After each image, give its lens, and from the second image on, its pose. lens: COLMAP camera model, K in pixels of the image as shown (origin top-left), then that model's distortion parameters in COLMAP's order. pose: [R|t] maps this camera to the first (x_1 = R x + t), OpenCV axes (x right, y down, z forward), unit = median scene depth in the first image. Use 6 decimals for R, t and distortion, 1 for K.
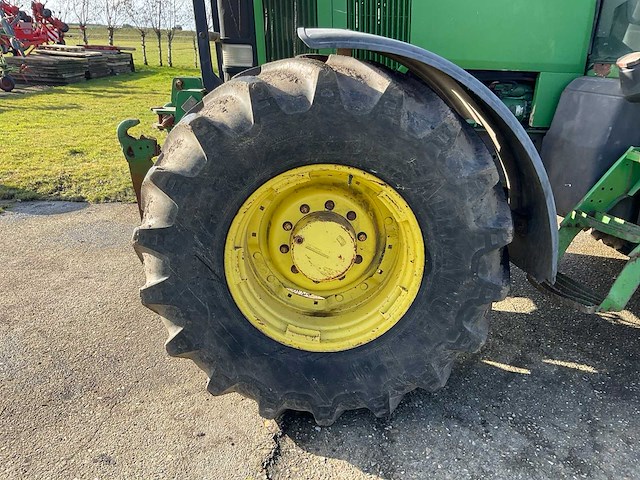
lens RADIAL K [[535.7, 0, 333.6], [0, 535.7, 240.4], [0, 0, 1]] dist [0.072724, -0.116151]
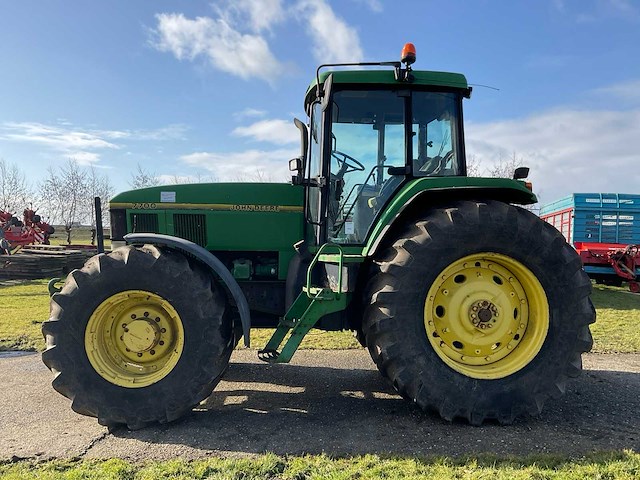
lens RADIAL K [[517.4, 0, 318.8], [0, 517.4, 236.7], [0, 0, 1]] dist [0.064876, -0.160384]
pose [[0.999006, -0.019924, 0.039886, 0.558219], [0.032465, 0.938229, -0.344488, 0.348705], [-0.030558, 0.345441, 0.937943, -0.933785]]
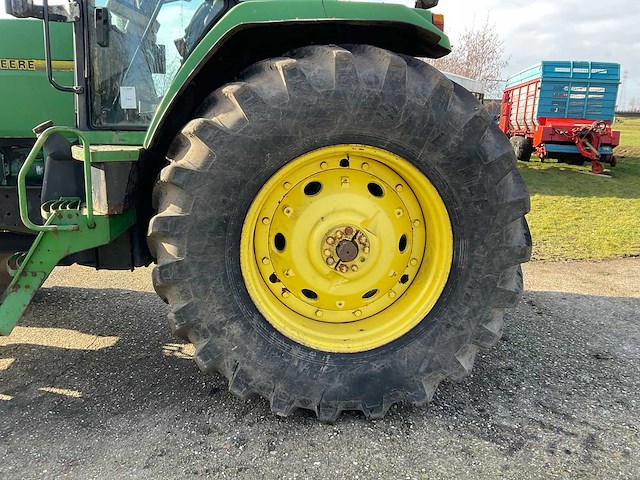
lens RADIAL K [[517.4, 0, 318.8], [0, 517.4, 236.7], [0, 0, 1]] dist [0.064876, -0.160384]
pose [[0.994951, -0.042379, 0.090972, 1.072598], [0.052490, 0.992343, -0.111804, 0.074819], [-0.085537, 0.116015, 0.989557, -0.179367]]
